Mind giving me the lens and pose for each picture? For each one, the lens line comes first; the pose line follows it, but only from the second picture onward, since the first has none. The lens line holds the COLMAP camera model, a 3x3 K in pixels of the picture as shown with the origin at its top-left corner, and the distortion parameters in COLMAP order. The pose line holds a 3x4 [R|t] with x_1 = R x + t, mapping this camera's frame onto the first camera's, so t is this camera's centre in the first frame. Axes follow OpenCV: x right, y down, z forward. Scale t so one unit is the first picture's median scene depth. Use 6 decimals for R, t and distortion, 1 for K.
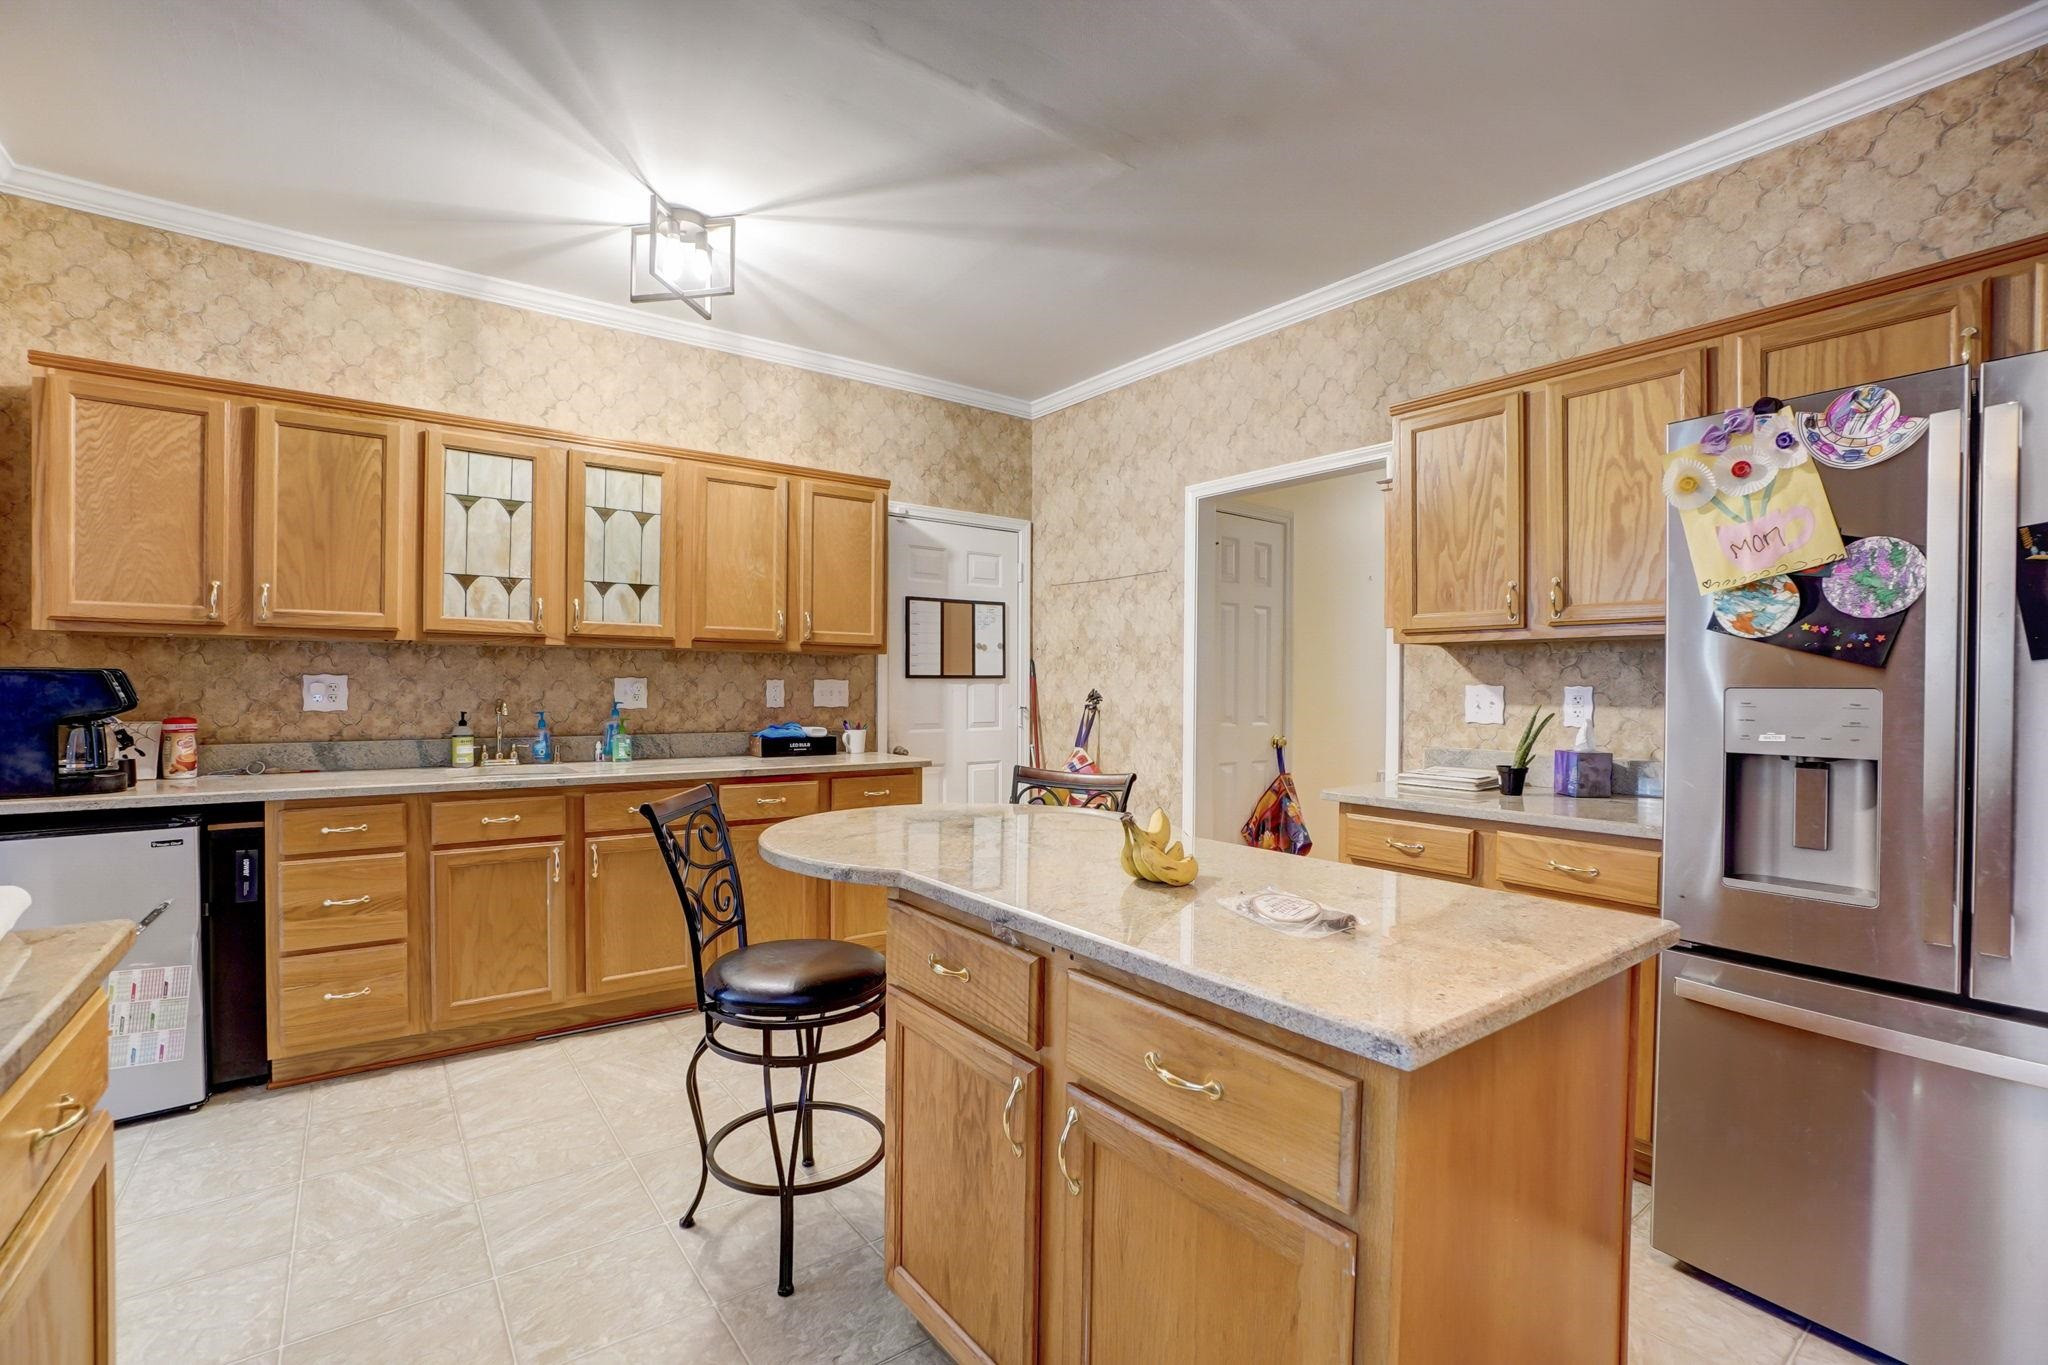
lens RADIAL K [[907.7, 0, 1024.9], [0, 907.7, 692.5], [0, 0, 1]] dist [-0.059876, 0.020564]
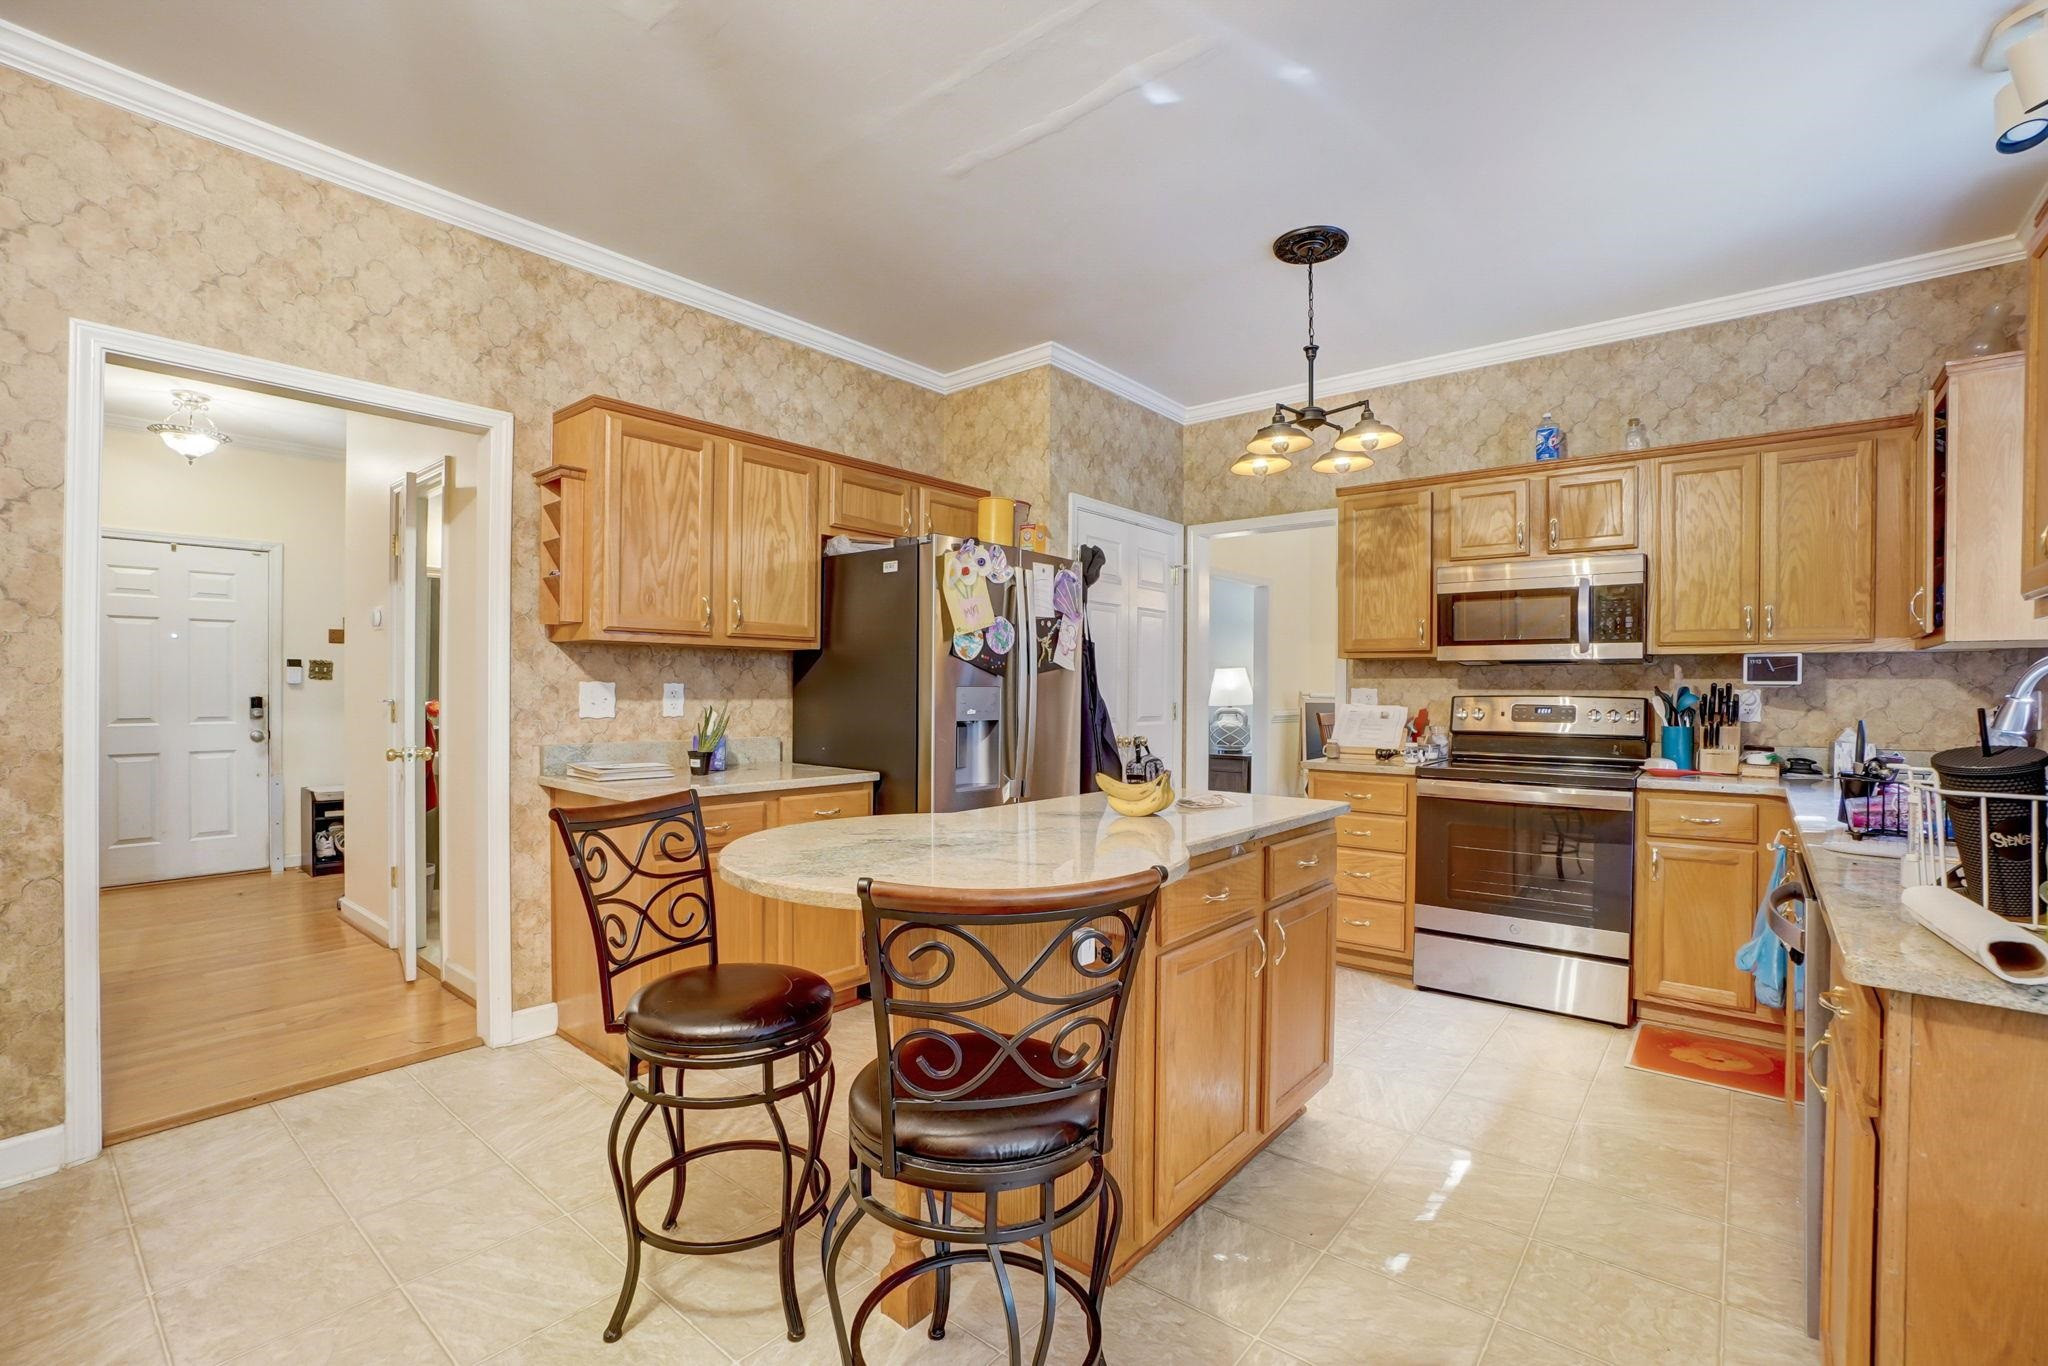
lens RADIAL K [[907.7, 0, 1024.9], [0, 907.7, 693.0], [0, 0, 1]] dist [-0.059876, 0.020564]
pose [[-0.224602, -0.011123, 0.974387, -0.699162], [-0.000735, 0.999936, 0.011245, -0.008051], [-0.974450, 0.001809, -0.224596, 0.822211]]
